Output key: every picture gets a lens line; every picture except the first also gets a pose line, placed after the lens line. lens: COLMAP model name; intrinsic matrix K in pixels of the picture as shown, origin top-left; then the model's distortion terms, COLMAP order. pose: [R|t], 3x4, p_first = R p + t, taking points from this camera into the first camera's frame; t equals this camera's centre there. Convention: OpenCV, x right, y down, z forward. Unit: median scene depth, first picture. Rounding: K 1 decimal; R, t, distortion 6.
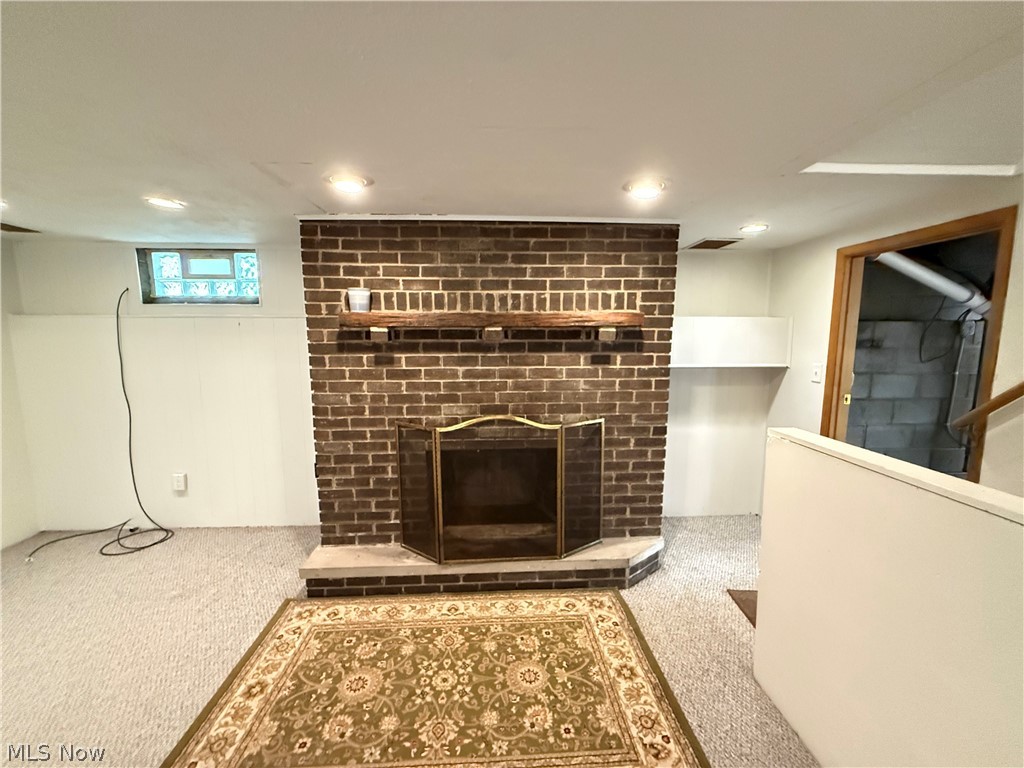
lens RADIAL K [[408.4, 0, 510.9], [0, 408.4, 385.1], [0, 0, 1]] dist [0.000797, -0.000022]
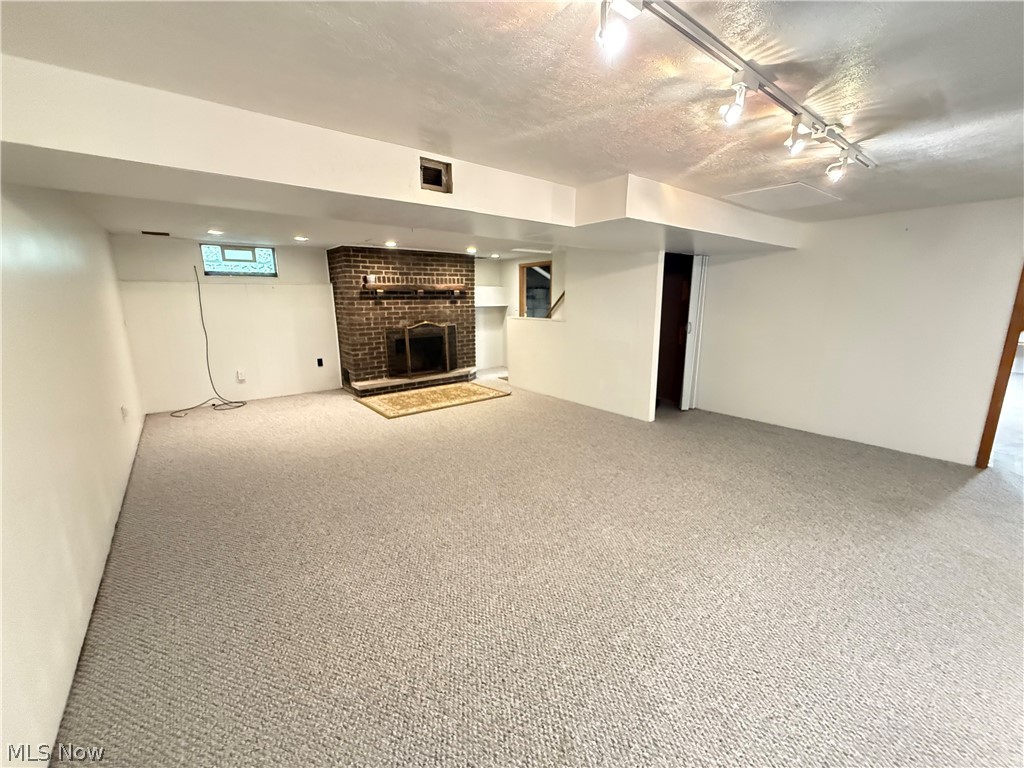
lens RADIAL K [[408.4, 0, 510.9], [0, 408.4, 385.1], [0, 0, 1]] dist [0.000797, -0.000022]
pose [[0.811743, -0.127161, 0.570004, -1.178756], [0.077222, 0.990808, 0.111066, 0.230253], [-0.578888, -0.046140, 0.814101, -1.598063]]
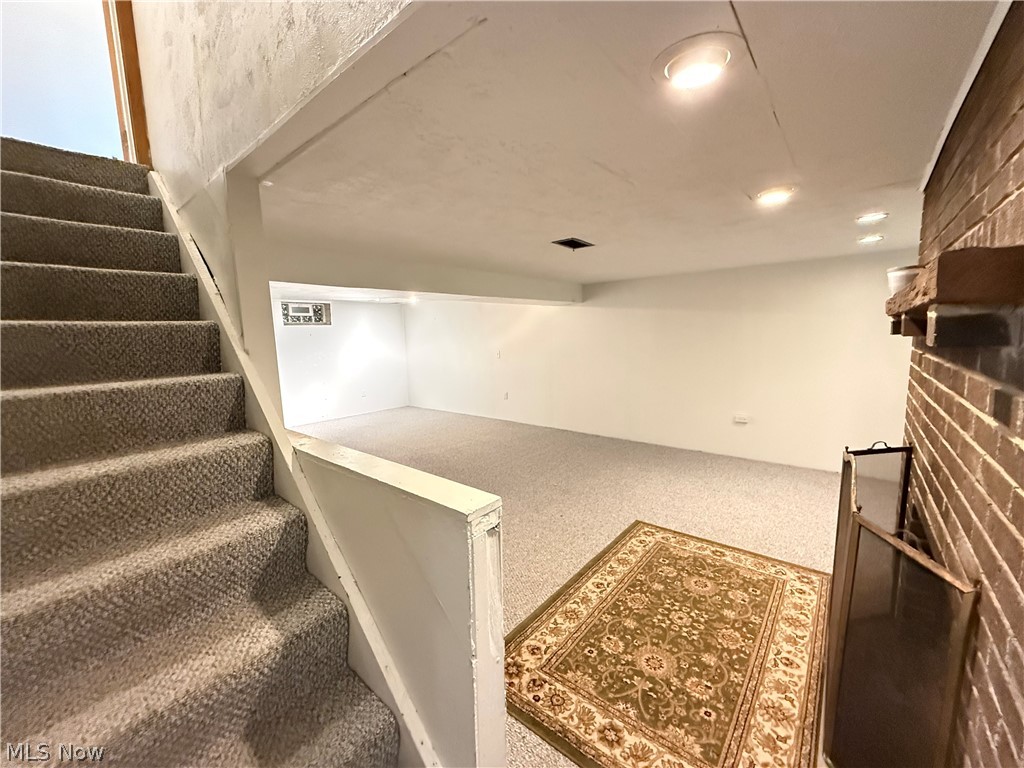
lens RADIAL K [[408.4, 0, 510.9], [0, 408.4, 385.1], [0, 0, 1]] dist [0.000797, -0.000022]
pose [[-0.677070, 0.109667, -0.727701, 0.734895], [-0.066171, 0.975756, 0.208616, -0.123138], [0.732938, 0.189401, -0.653399, 0.973959]]
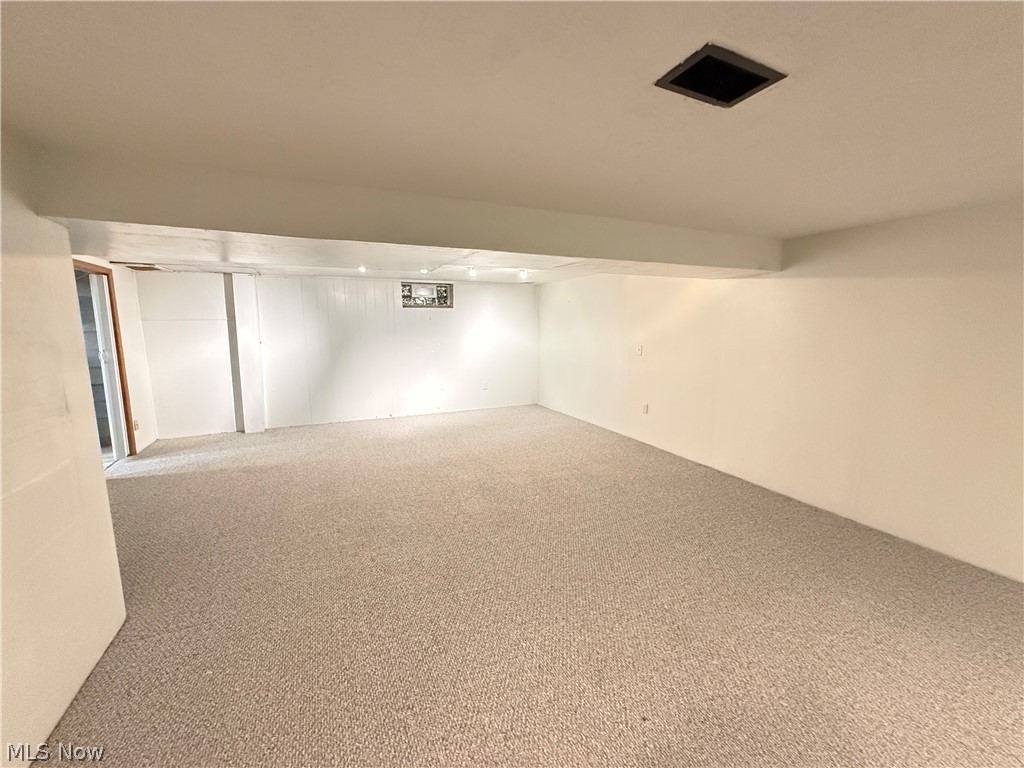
lens RADIAL K [[408.4, 0, 510.9], [0, 408.4, 385.1], [0, 0, 1]] dist [0.000797, -0.000022]
pose [[-0.925766, 0.056387, -0.373869, 0.041667], [-0.046527, 0.964313, 0.260646, -0.066768], [0.375224, 0.258692, -0.890104, 0.620680]]
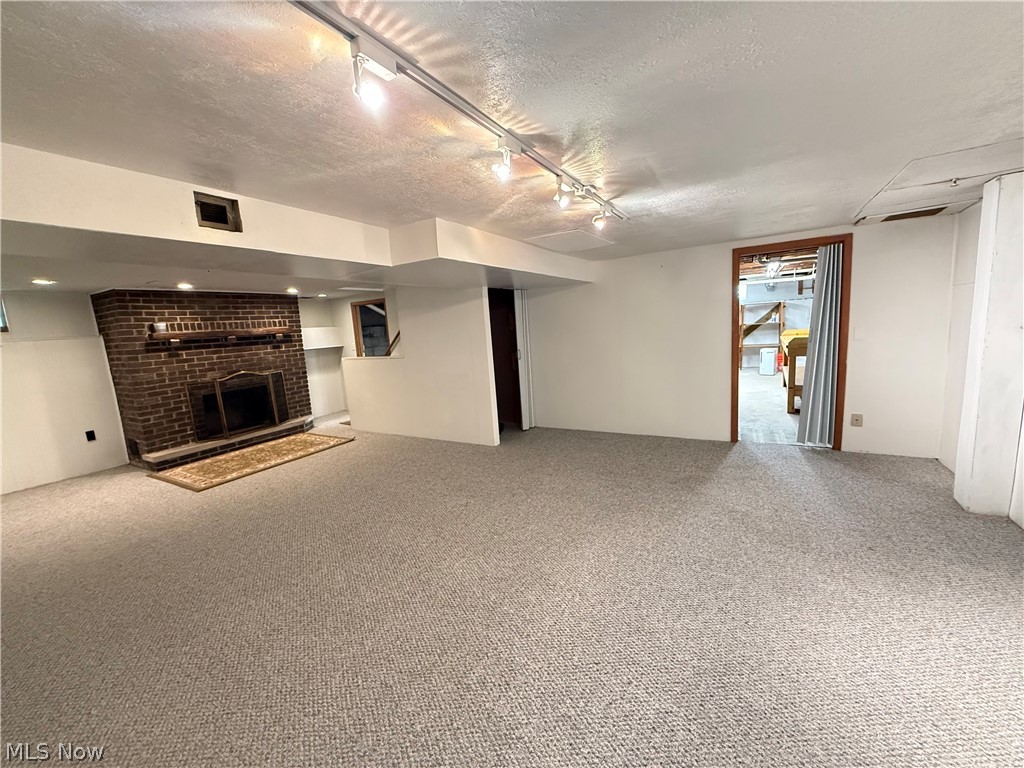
lens RADIAL K [[406.9, 0, 508.2], [0, 406.9, 384.8], [0, 0, 1]] dist [0.000971, -0.000086]
pose [[0.552044, -0.155569, 0.819174, -1.134032], [0.167416, 0.983114, 0.073881, 0.231012], [-0.816835, 0.096357, 0.568767, -1.642846]]
